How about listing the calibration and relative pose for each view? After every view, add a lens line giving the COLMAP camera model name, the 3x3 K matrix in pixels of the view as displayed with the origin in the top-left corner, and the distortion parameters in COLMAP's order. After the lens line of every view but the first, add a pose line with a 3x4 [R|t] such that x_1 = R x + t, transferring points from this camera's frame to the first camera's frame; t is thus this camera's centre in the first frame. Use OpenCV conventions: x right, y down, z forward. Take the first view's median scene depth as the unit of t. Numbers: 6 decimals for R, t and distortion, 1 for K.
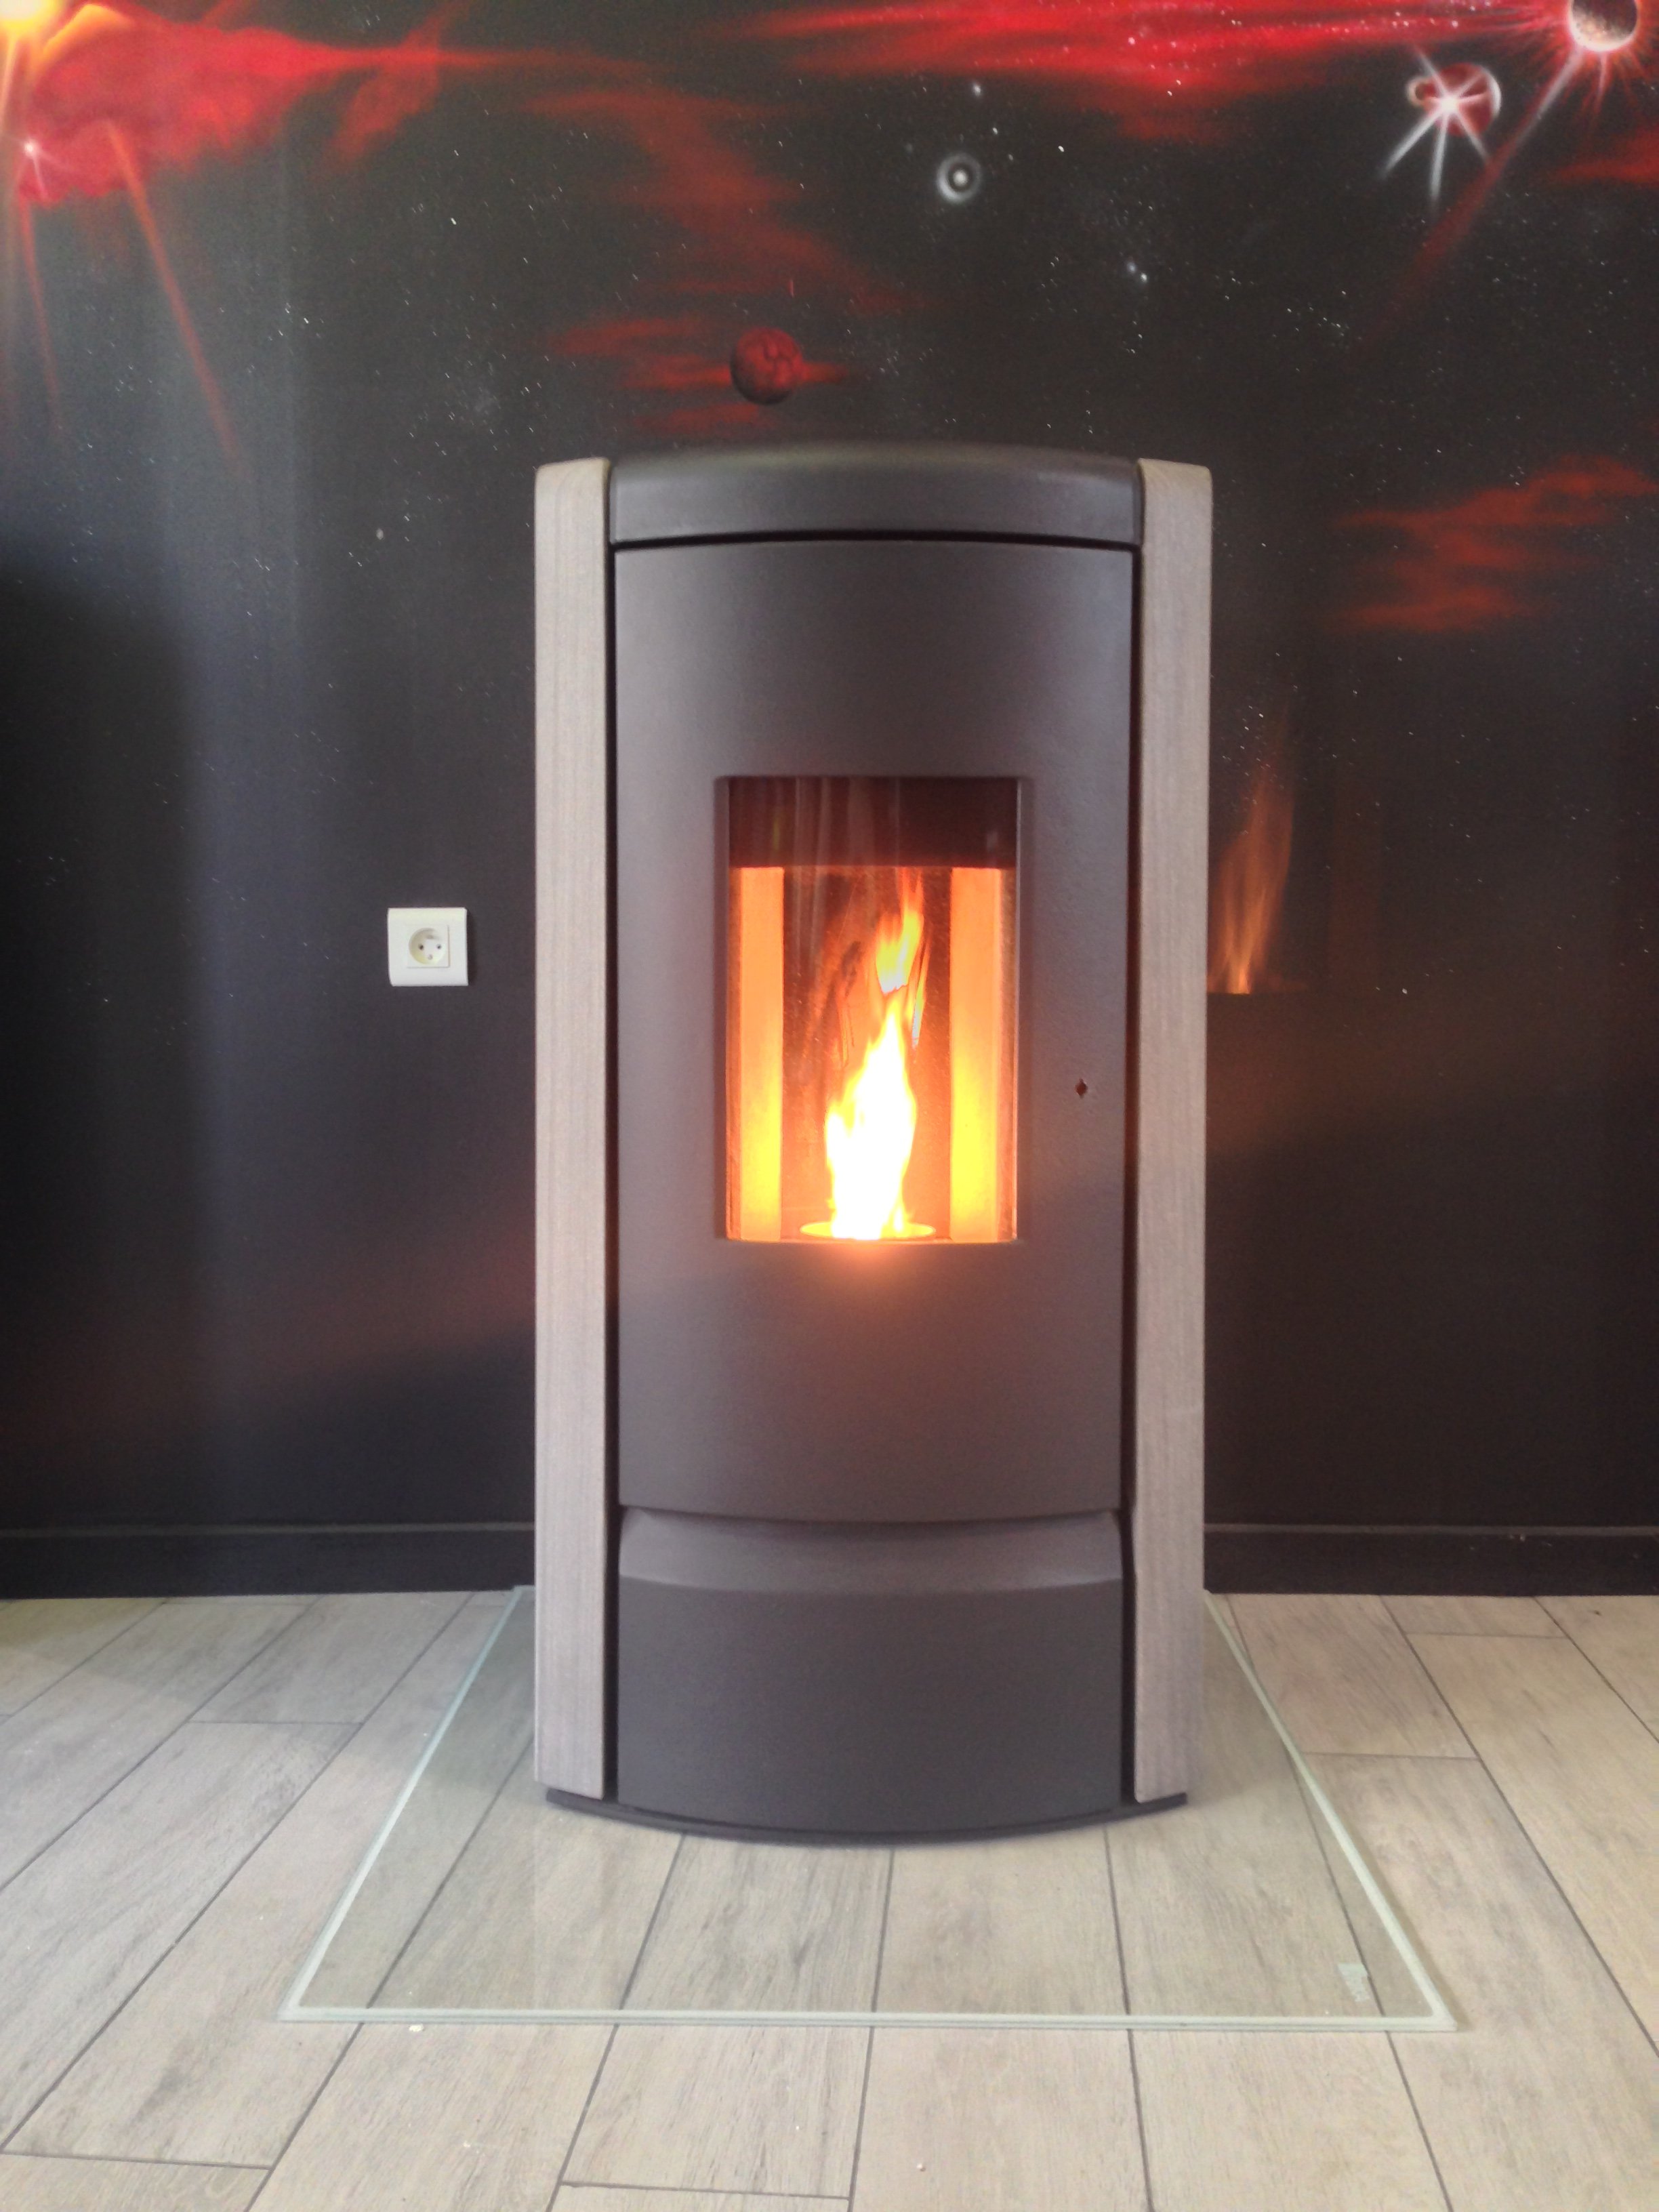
lens RADIAL K [[2015.8, 0, 826.9], [0, 2015.8, 1099.8], [0, 0, 1]] dist [0.159356, -0.282981]
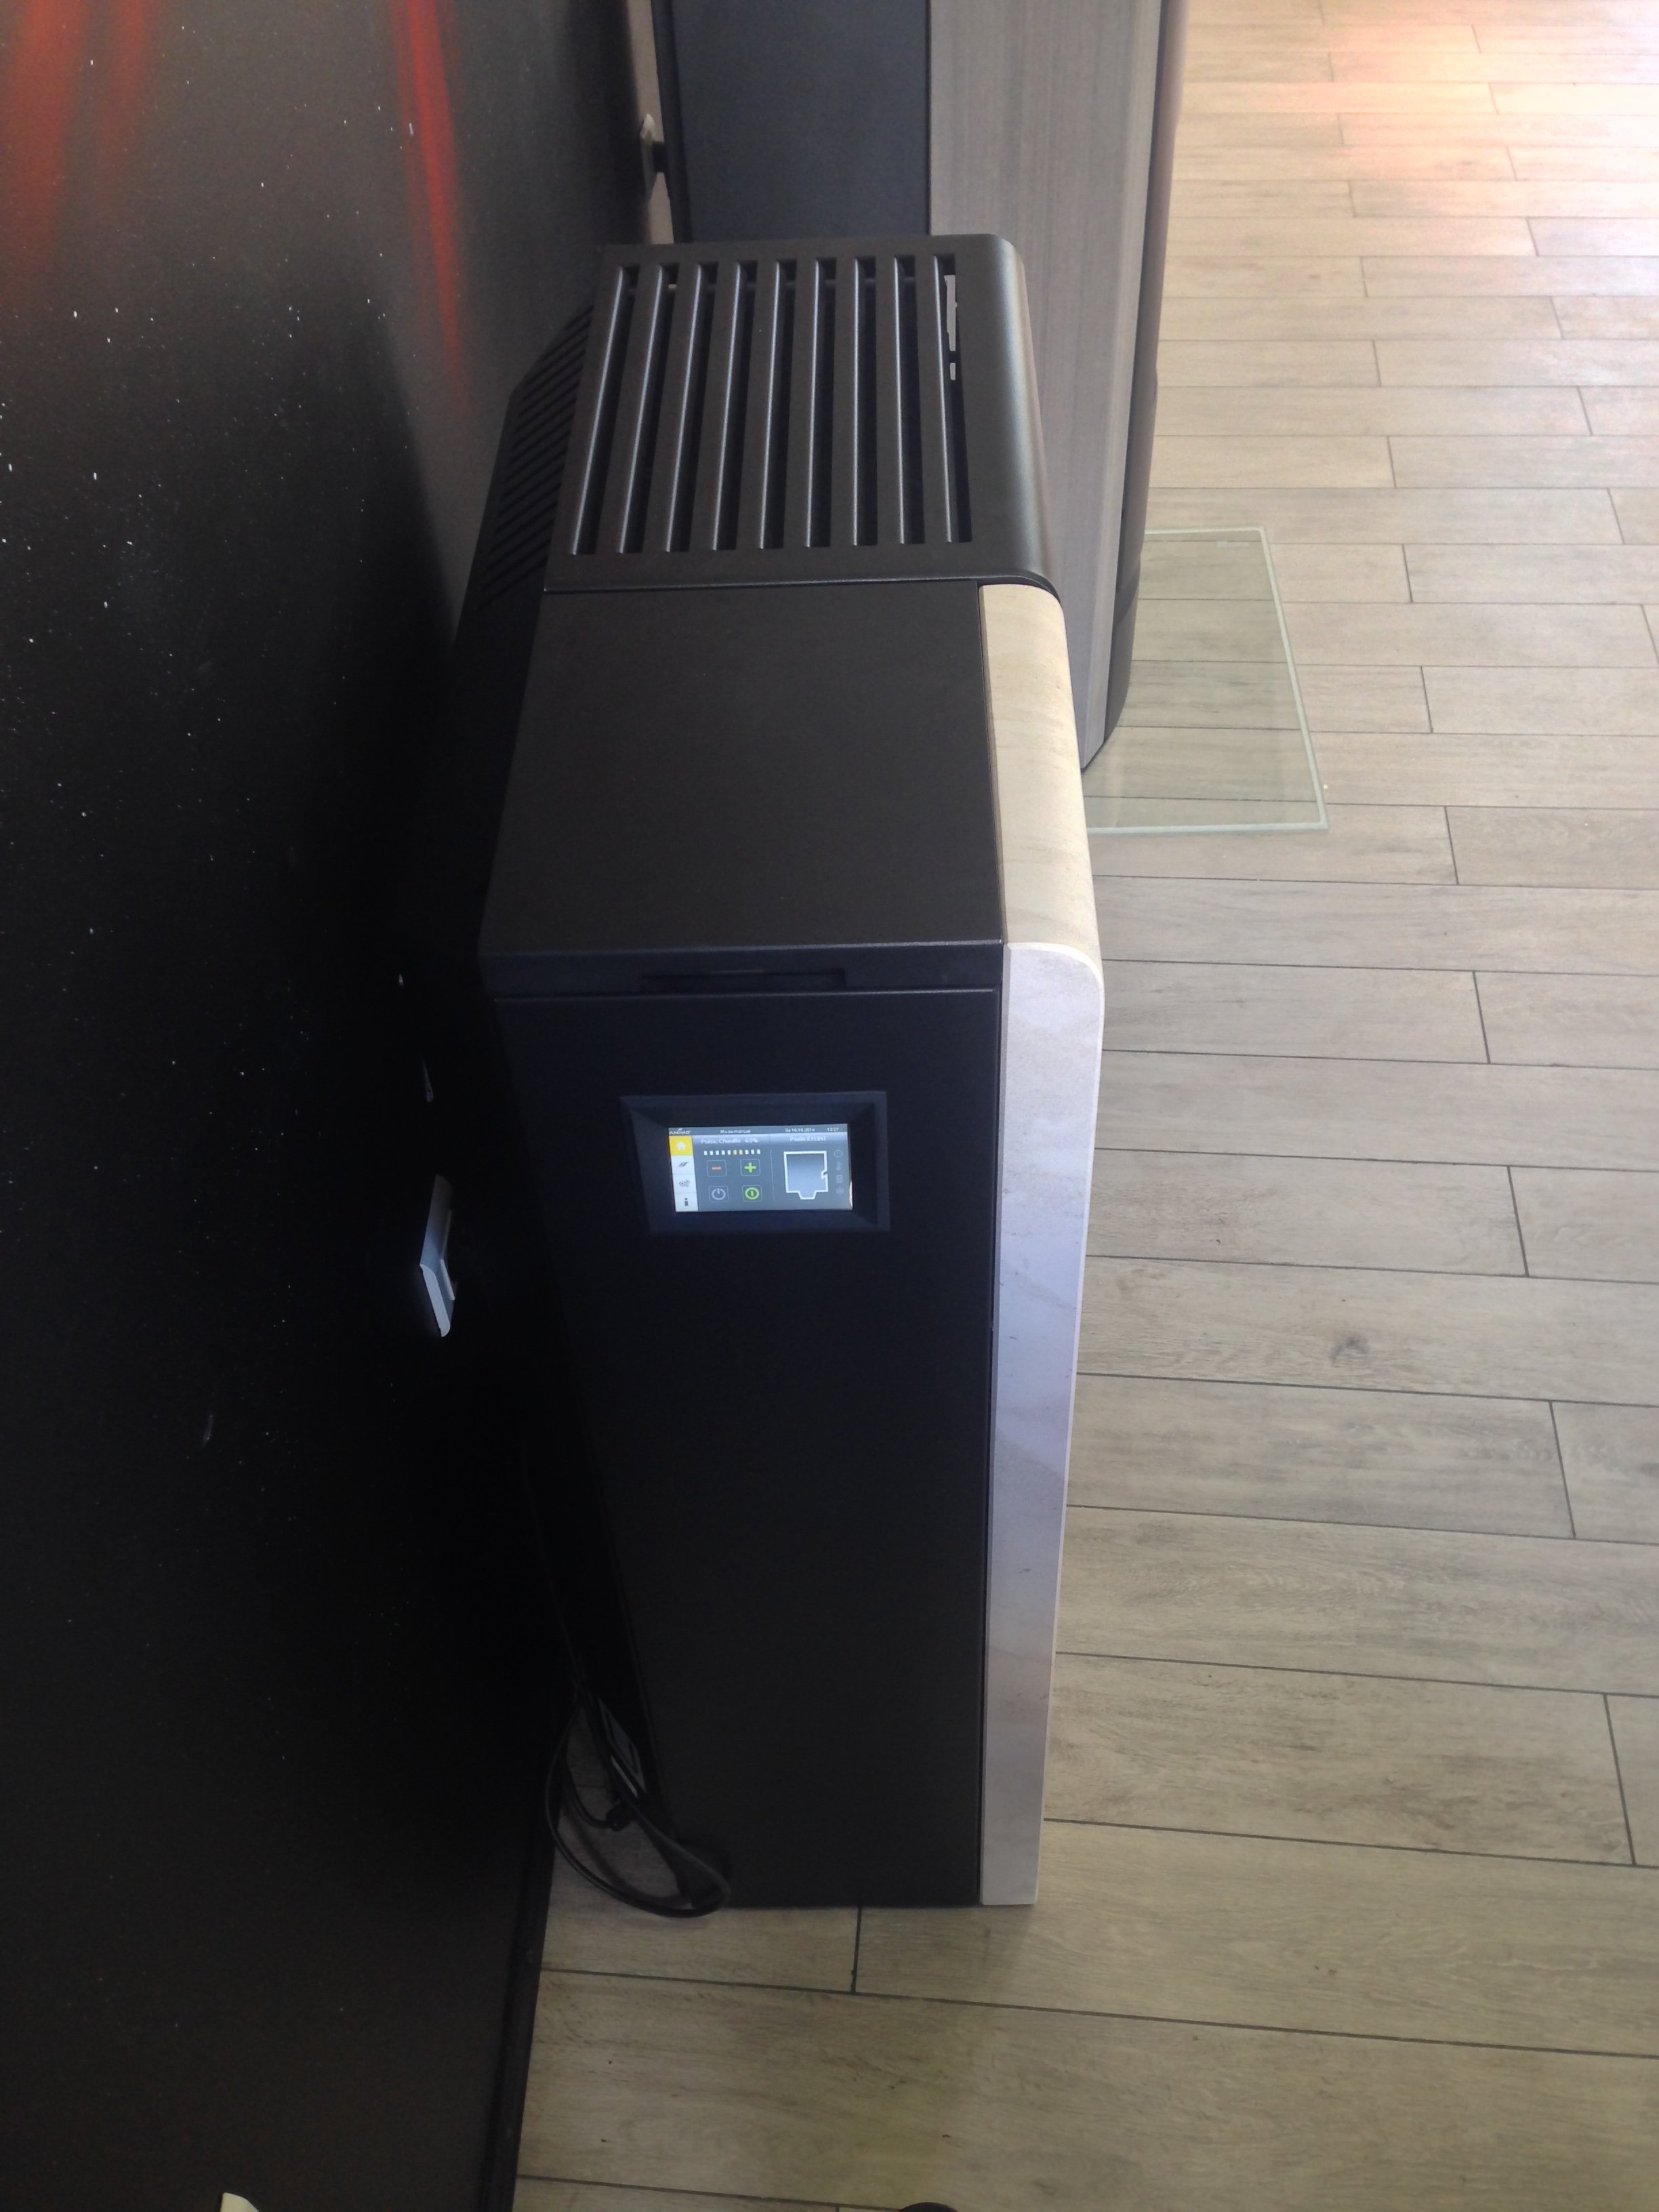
lens RADIAL K [[2003.4, 0, 826.6], [0, 2003.4, 1118.2], [0, 0, 1]] dist [0.159115, -0.274681]
pose [[0.010730, -0.735816, 0.677097, -1.584338], [0.105890, 0.674164, 0.730951, -0.776579], [-0.994320, 0.063855, 0.085149, 1.125719]]
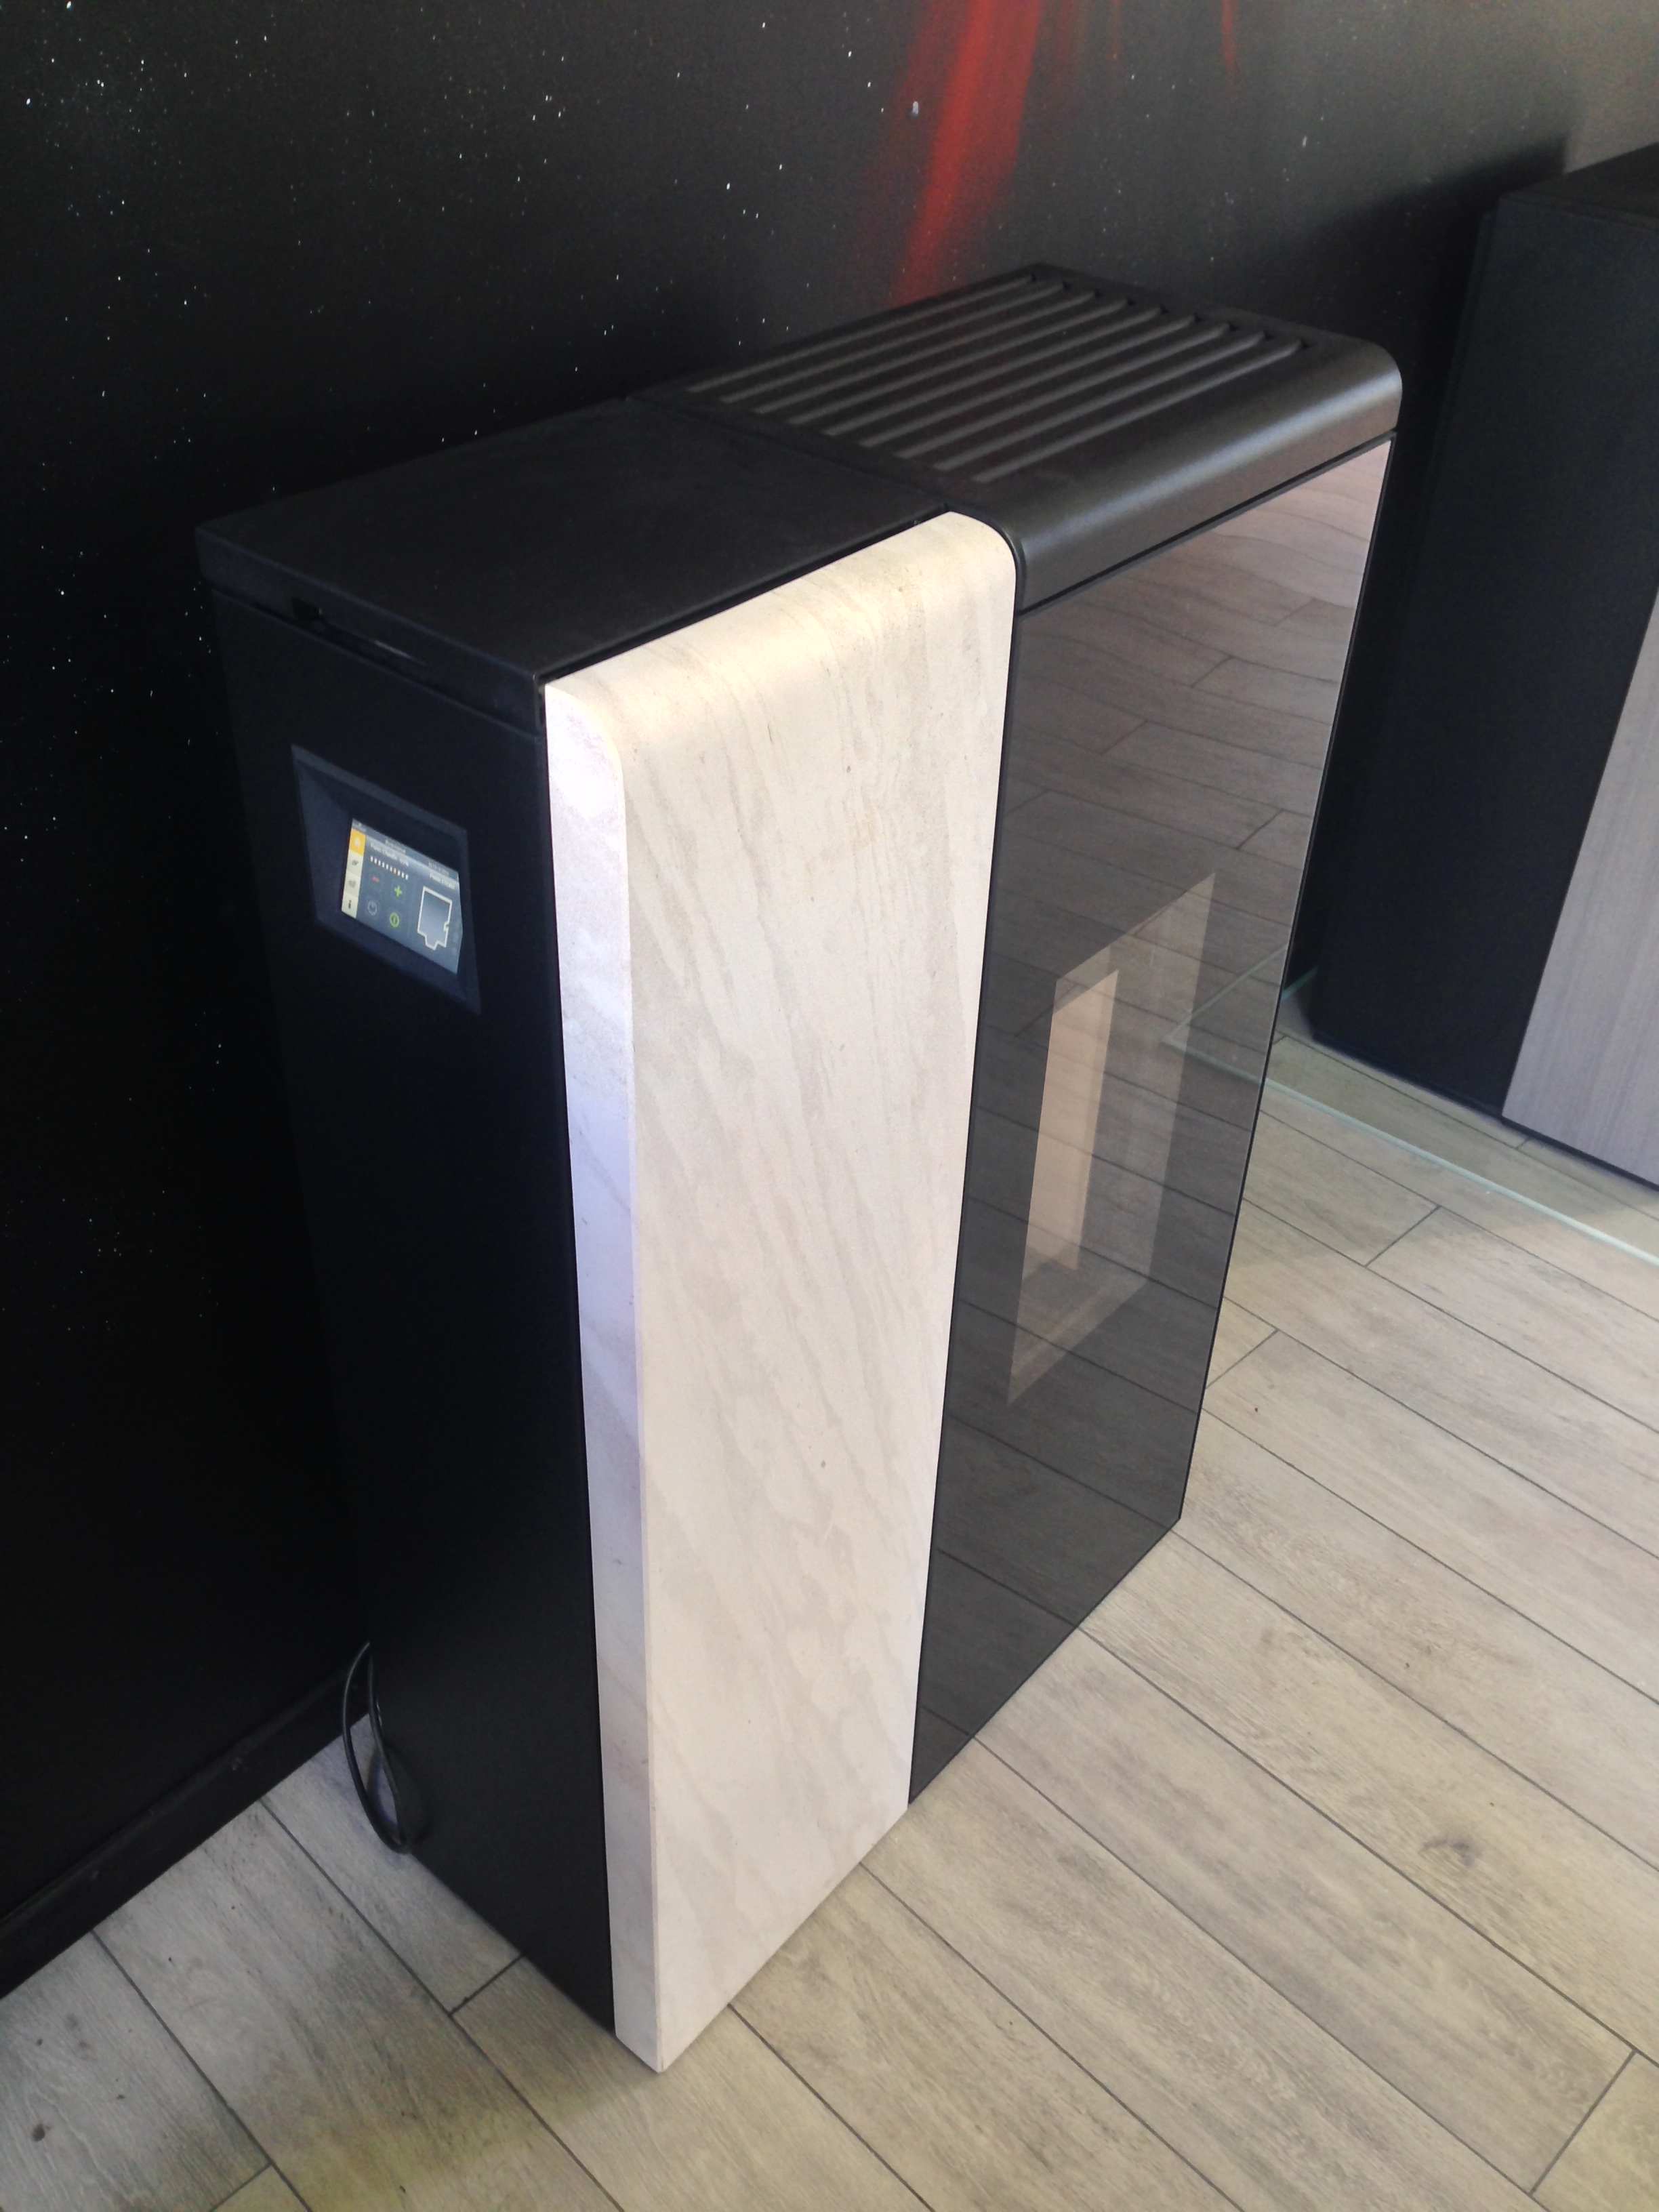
lens RADIAL K [[2015.8, 0, 826.9], [0, 2015.8, 1099.8], [0, 0, 1]] dist [0.159356, -0.282981]
pose [[0.645920, -0.436556, 0.626264, -1.505815], [0.016314, 0.828062, 0.560399, -0.596945], [-0.763231, -0.351756, 0.541984, 0.698562]]
